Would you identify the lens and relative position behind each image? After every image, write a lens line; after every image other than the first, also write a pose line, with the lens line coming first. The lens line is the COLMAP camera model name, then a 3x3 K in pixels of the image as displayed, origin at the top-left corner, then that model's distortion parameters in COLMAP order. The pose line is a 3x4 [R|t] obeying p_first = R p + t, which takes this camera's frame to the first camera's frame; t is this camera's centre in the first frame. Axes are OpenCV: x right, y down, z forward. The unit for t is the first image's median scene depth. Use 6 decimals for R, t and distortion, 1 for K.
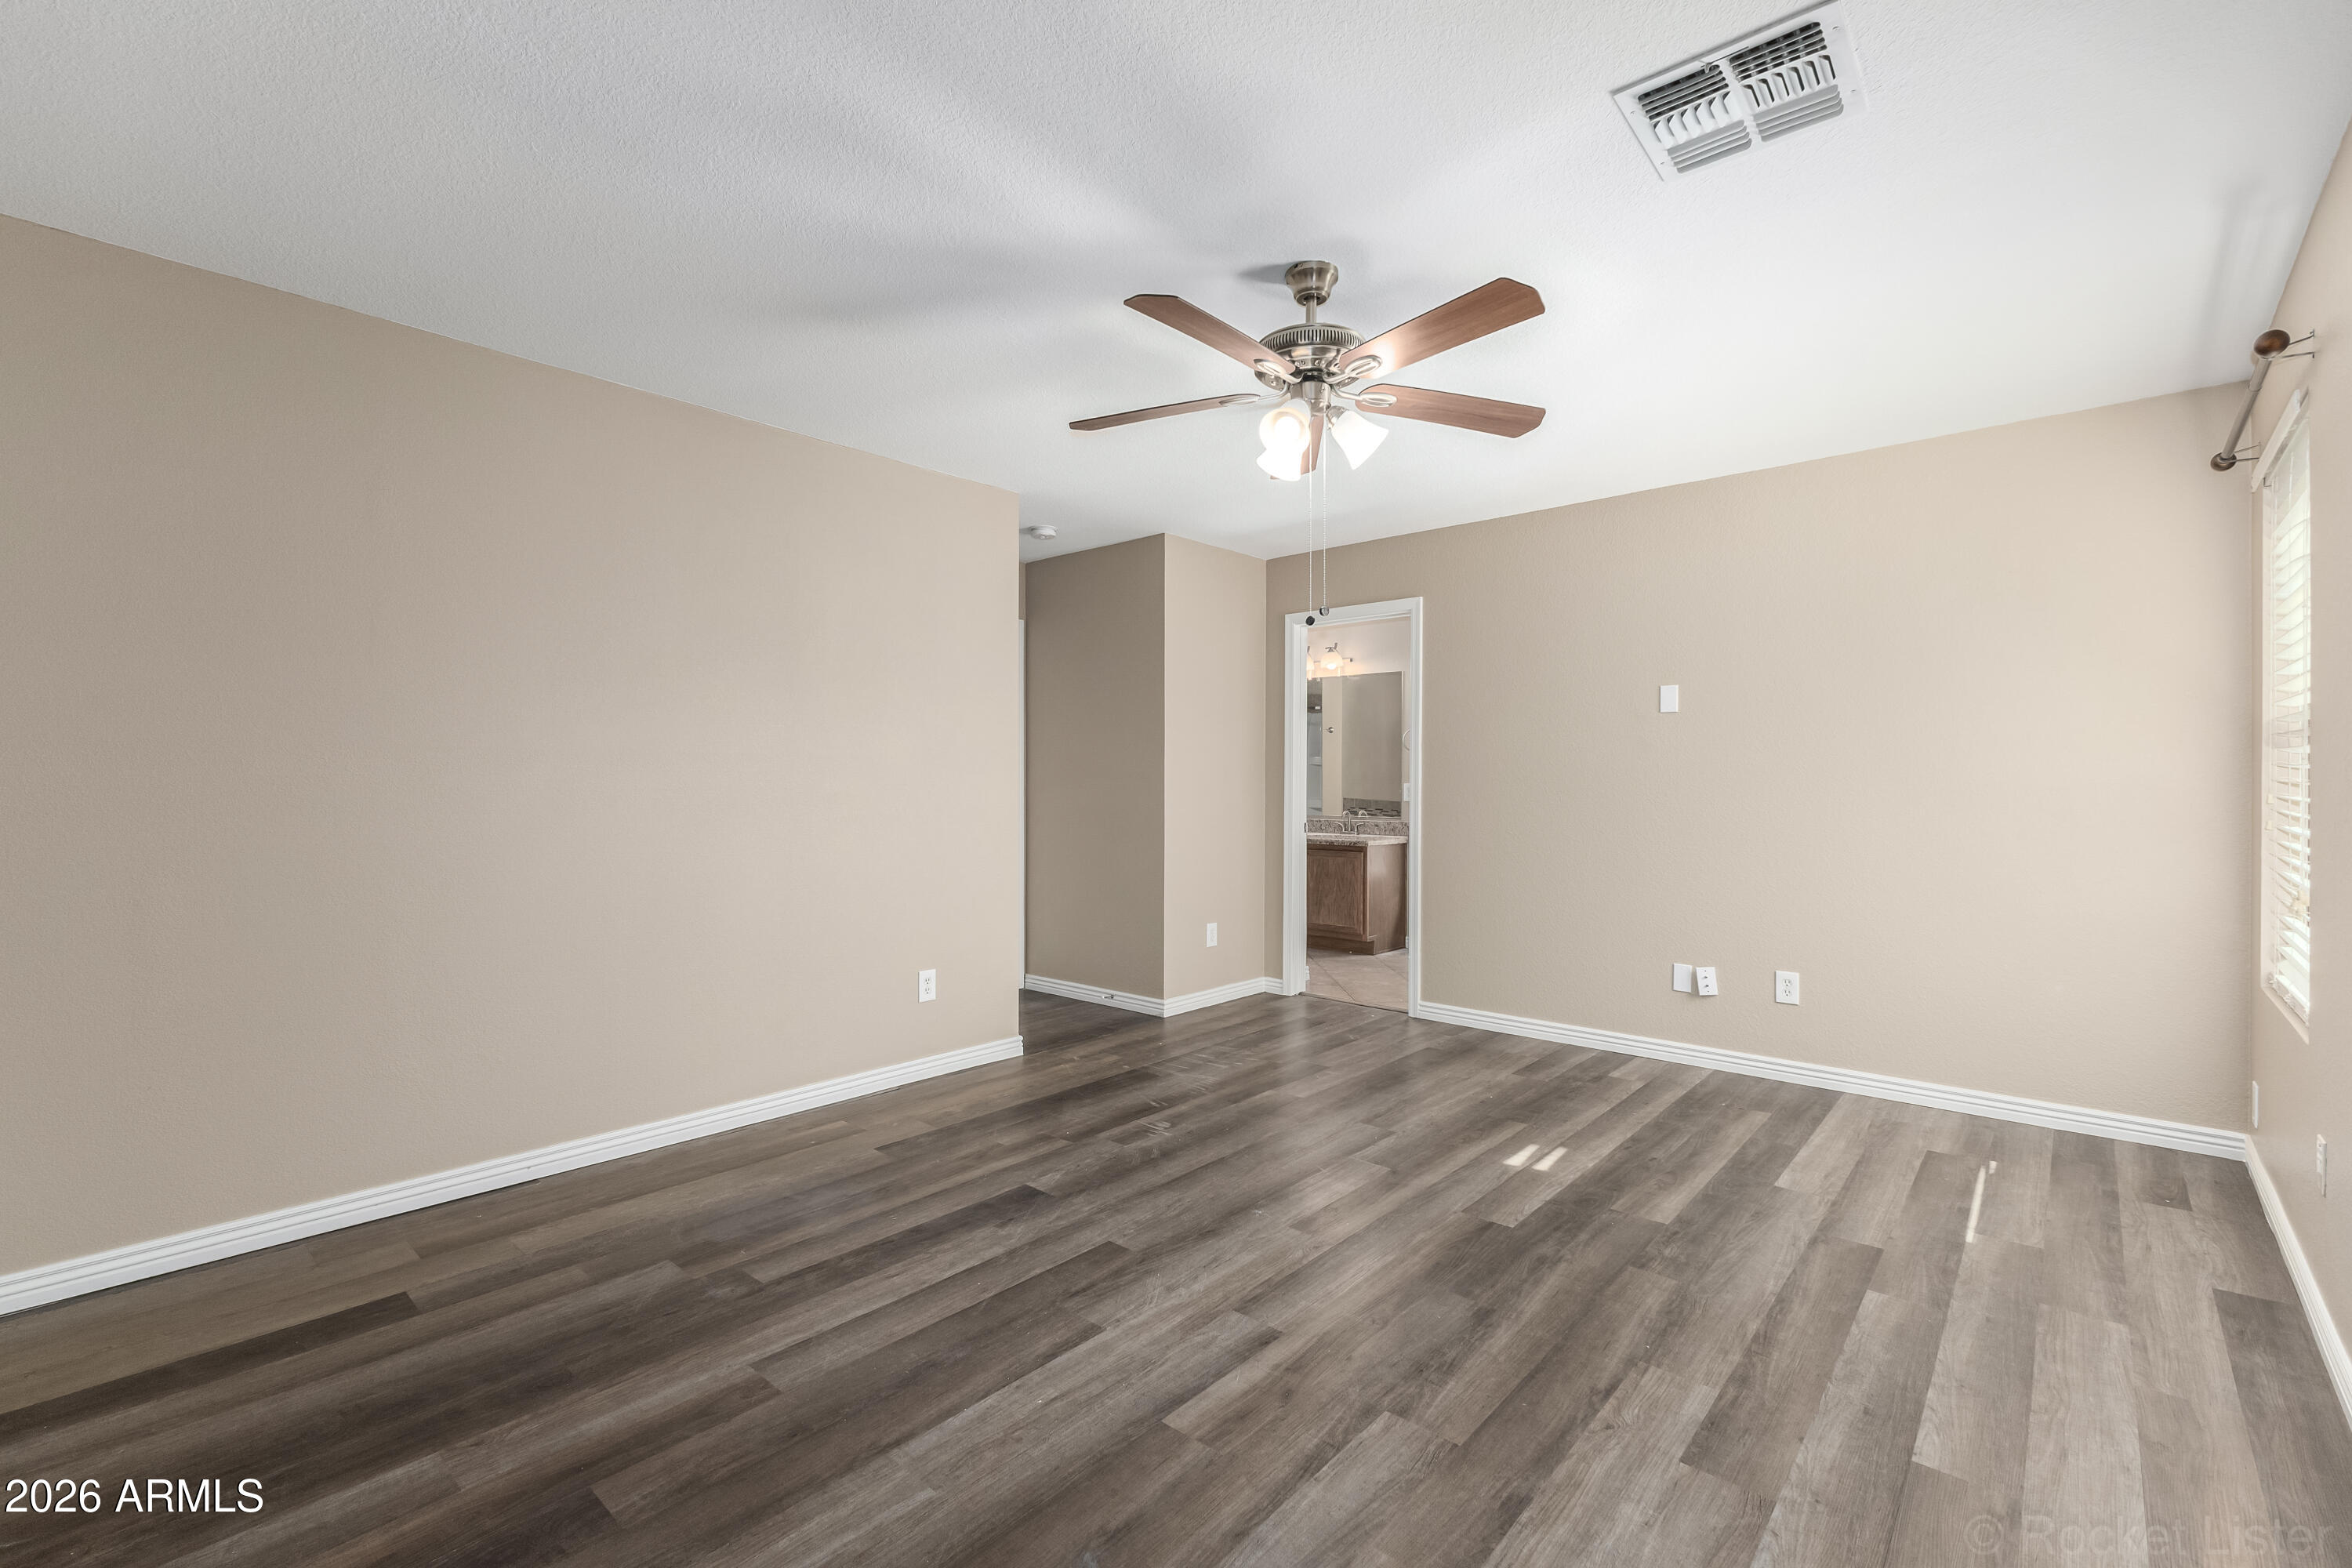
lens RADIAL K [[1020.7, 0, 1182.1], [0, 1020.7, 785.7], [0, 0, 1]] dist [0.000385, 0.000337]
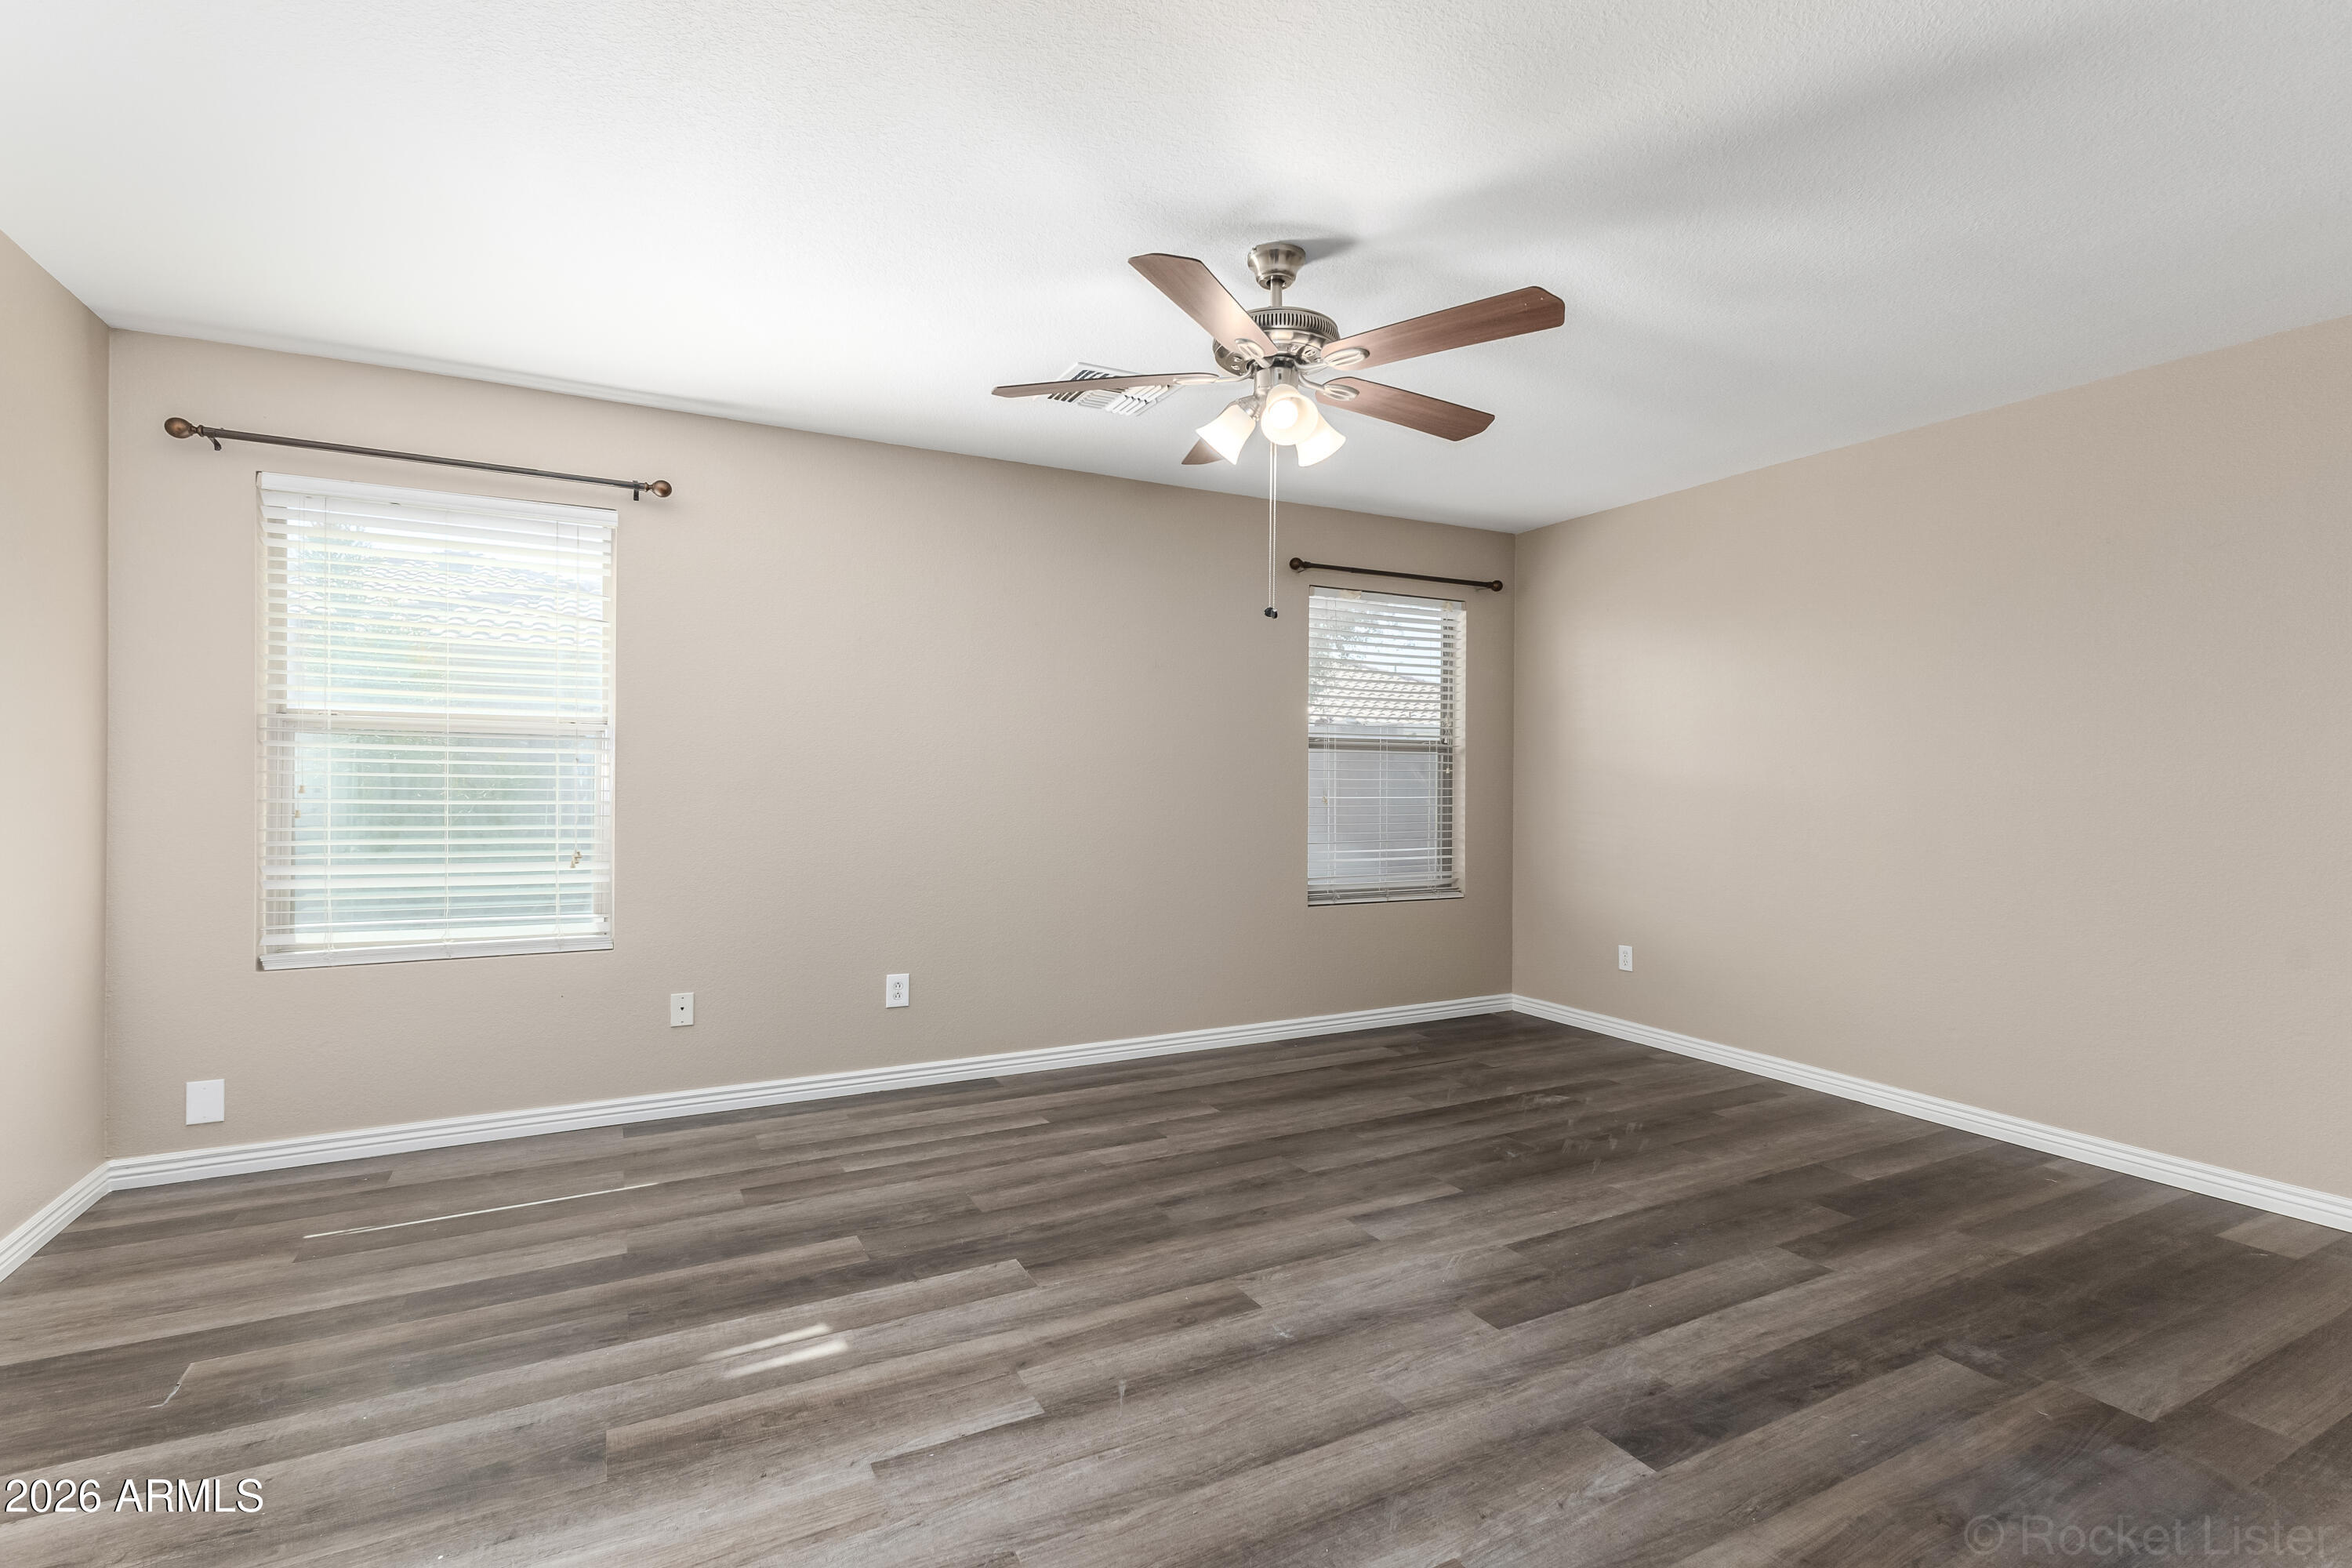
lens RADIAL K [[1020.7, 0, 1177.8], [0, 1020.7, 778.6], [0, 0, 1]] dist [0.000385, 0.000337]
pose [[-0.927361, -0.005111, 0.374134, -0.146451], [-0.004655, 0.999987, 0.002123, 0.022429], [-0.374140, 0.000227, -0.927372, 1.986103]]
